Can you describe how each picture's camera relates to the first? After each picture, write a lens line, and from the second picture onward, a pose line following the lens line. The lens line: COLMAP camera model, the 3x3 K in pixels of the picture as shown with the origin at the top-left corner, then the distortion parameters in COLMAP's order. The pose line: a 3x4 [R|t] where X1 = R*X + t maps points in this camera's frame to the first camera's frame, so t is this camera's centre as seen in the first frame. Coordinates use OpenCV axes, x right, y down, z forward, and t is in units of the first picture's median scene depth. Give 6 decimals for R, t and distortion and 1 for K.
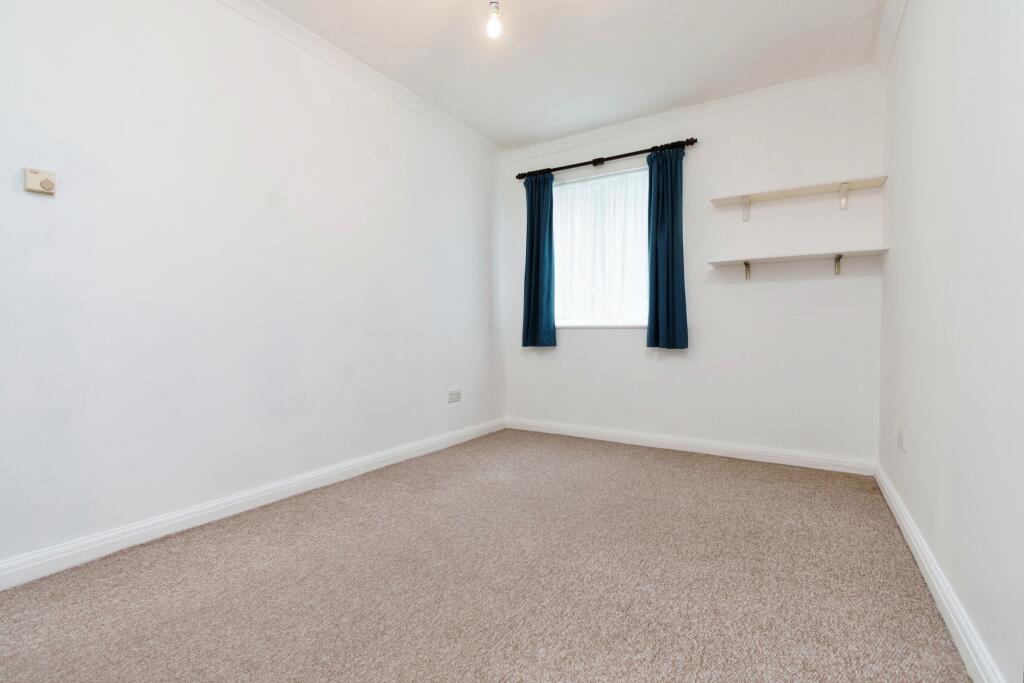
lens RADIAL K [[459.4, 0, 510.8], [0, 459.4, 331.1], [0, 0, 1]] dist [0.001035, -0.000353]
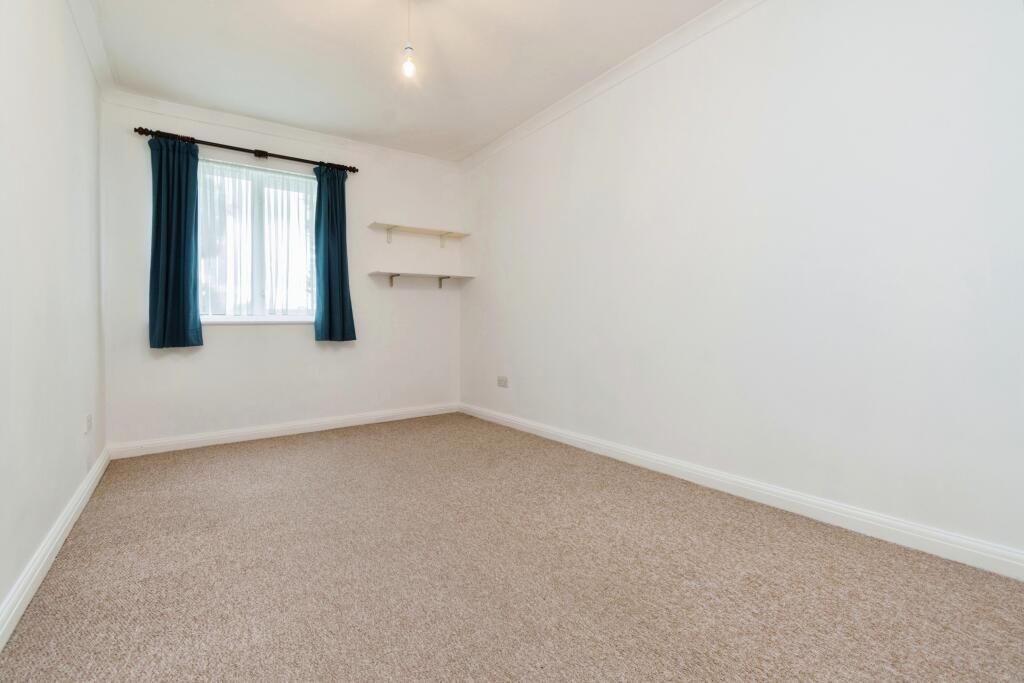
lens RADIAL K [[459.4, 0, 483.9], [0, 459.4, 329.7], [0, 0, 1]] dist [0.001035, -0.000353]
pose [[0.417411, -0.017411, 0.908551, -0.570752], [0.013682, 0.999824, 0.012874, -0.001135], [-0.908615, 0.007057, 0.417575, 0.185167]]
